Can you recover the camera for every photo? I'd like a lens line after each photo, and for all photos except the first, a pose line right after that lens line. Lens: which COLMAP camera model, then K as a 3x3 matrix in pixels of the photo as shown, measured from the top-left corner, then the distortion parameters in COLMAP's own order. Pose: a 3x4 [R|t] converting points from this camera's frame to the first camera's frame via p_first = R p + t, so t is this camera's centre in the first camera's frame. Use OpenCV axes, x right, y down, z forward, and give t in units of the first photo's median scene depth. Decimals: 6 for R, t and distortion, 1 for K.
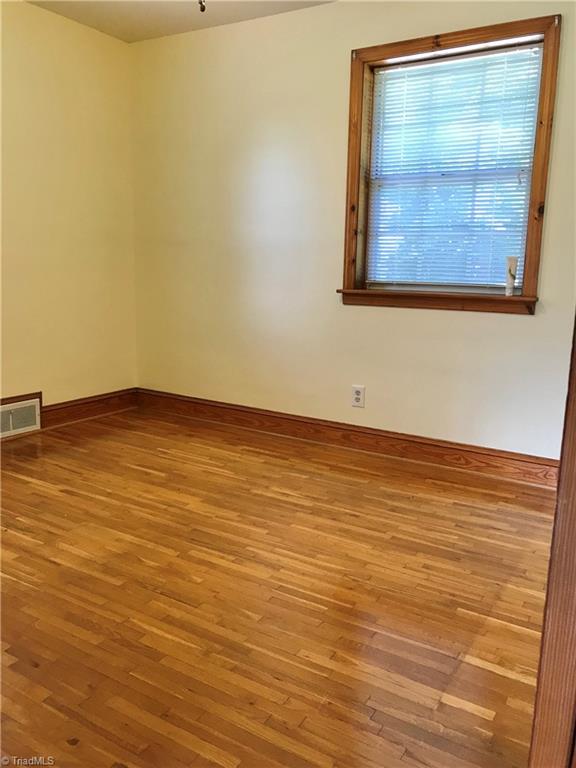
lens RADIAL K [[634.0, 0, 290.5], [0, 634.0, 377.5], [0, 0, 1]] dist [0.018145, -0.001575]
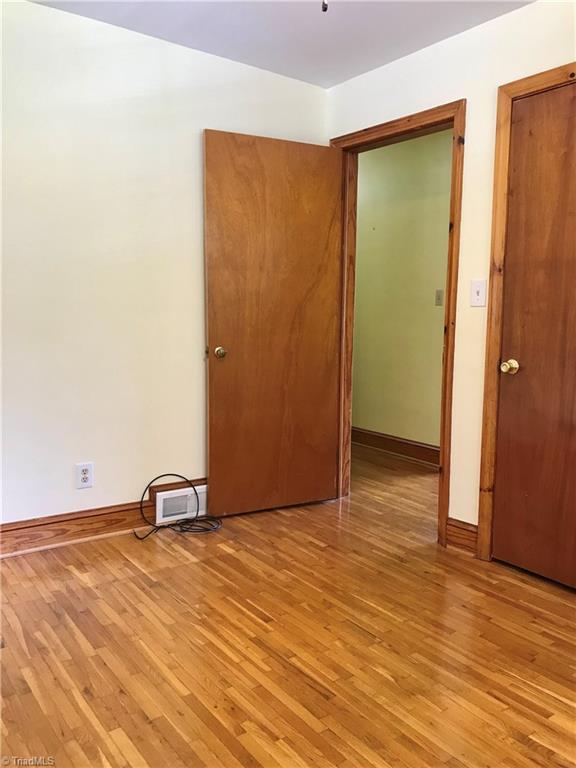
lens RADIAL K [[634.0, 0, 290.5], [0, 634.0, 377.5], [0, 0, 1]] dist [0.018145, -0.001575]
pose [[-0.926483, -0.082017, 0.367291, -0.390357], [0.025284, 0.960193, 0.278191, -0.350483], [-0.375486, 0.267026, -0.887529, 1.717505]]
